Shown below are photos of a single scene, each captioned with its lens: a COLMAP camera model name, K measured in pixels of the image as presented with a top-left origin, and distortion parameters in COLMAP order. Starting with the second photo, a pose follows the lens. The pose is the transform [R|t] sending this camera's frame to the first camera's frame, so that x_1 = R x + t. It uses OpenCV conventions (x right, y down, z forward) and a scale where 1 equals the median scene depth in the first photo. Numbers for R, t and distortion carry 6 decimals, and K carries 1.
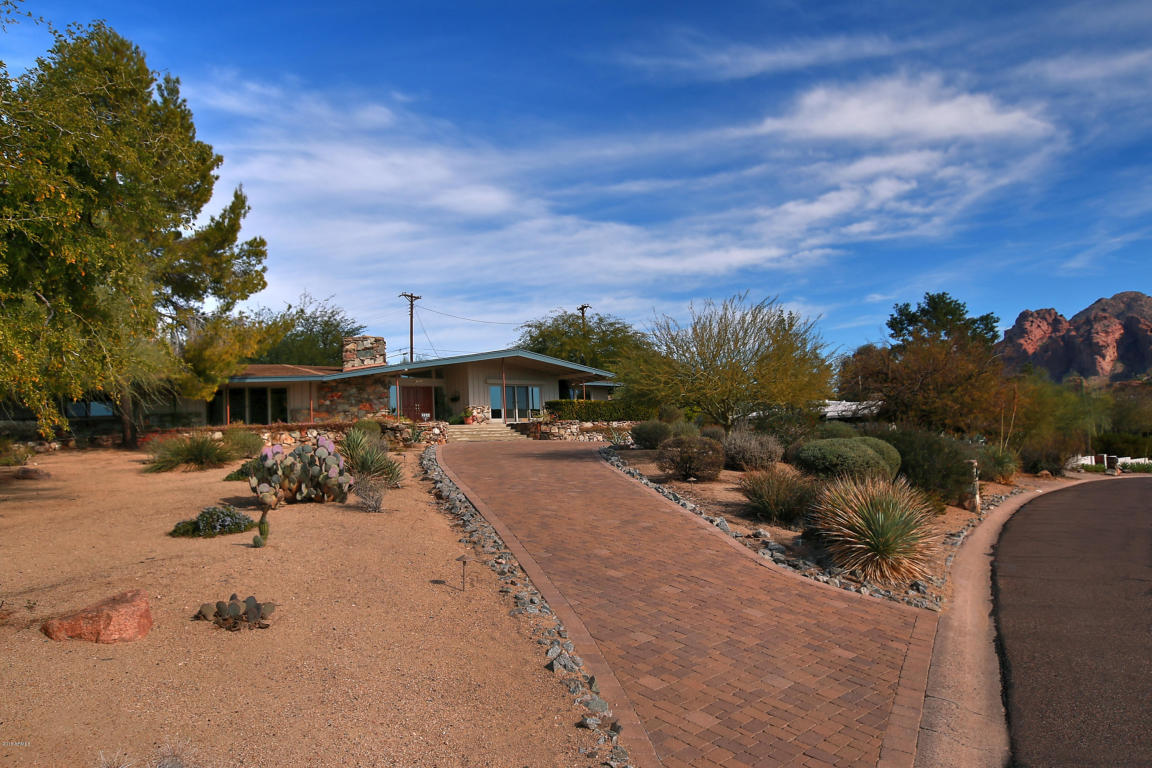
lens RADIAL K [[828.5, 0, 577.2], [0, 828.5, 383.4], [0, 0, 1]] dist [-0.006125, 0.002925]
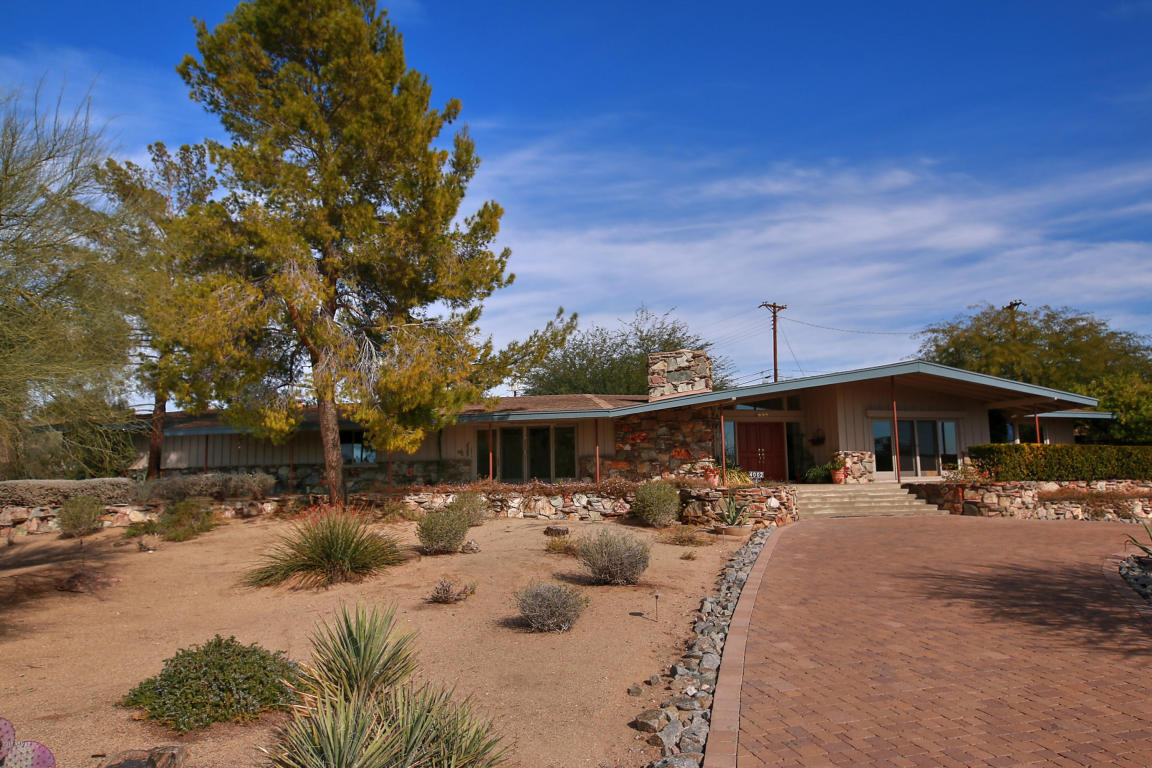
lens RADIAL K [[828.5, 0, 578.5], [0, 828.5, 384.4], [0, 0, 1]] dist [-0.006125, 0.002925]
pose [[0.896462, -0.025435, -0.442391, -0.026870], [0.012189, 0.999389, -0.032759, -0.007557], [0.442954, 0.023975, 0.896224, 0.346872]]
